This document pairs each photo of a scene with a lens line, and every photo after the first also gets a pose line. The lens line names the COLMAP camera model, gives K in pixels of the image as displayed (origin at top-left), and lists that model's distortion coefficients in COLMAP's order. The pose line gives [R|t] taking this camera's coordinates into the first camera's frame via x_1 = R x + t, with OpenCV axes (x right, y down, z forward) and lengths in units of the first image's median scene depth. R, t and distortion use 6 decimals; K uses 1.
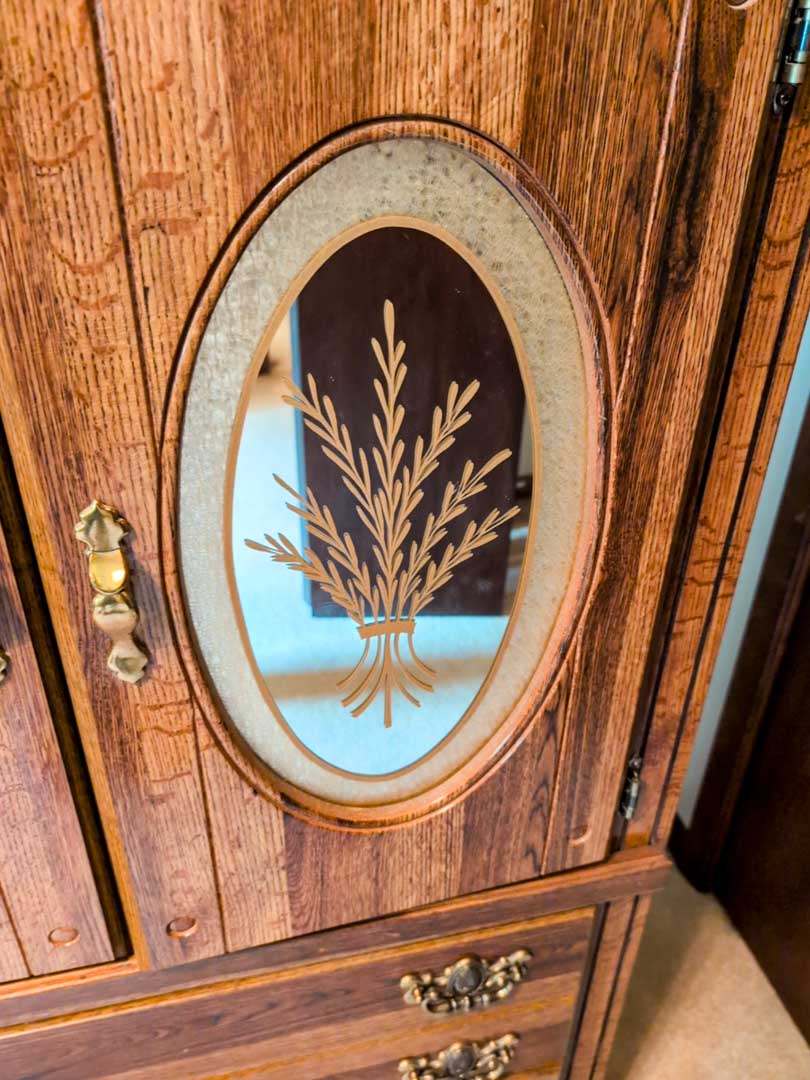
lens RADIAL K [[859.4, 0, 405.0], [0, 859.4, 540.0], [0, 0, 1]] dist [0.010423, 0.001332]
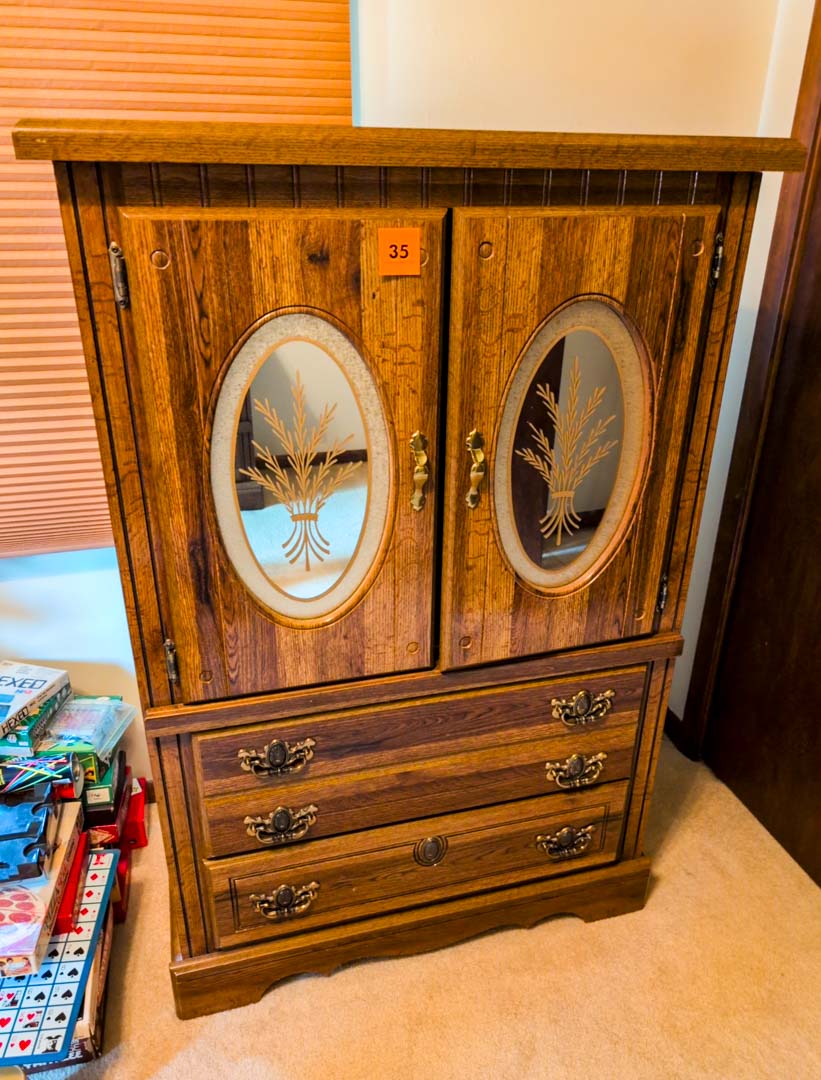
lens RADIAL K [[811.7, 0, 410.5], [0, 811.7, 540.0], [0, 0, 1]] dist [0.028600, -0.004604]
pose [[0.999154, -0.025349, 0.032382, -0.504230], [0.028758, 0.993563, -0.109568, 0.450396], [-0.029396, 0.110407, 0.993452, -1.174189]]
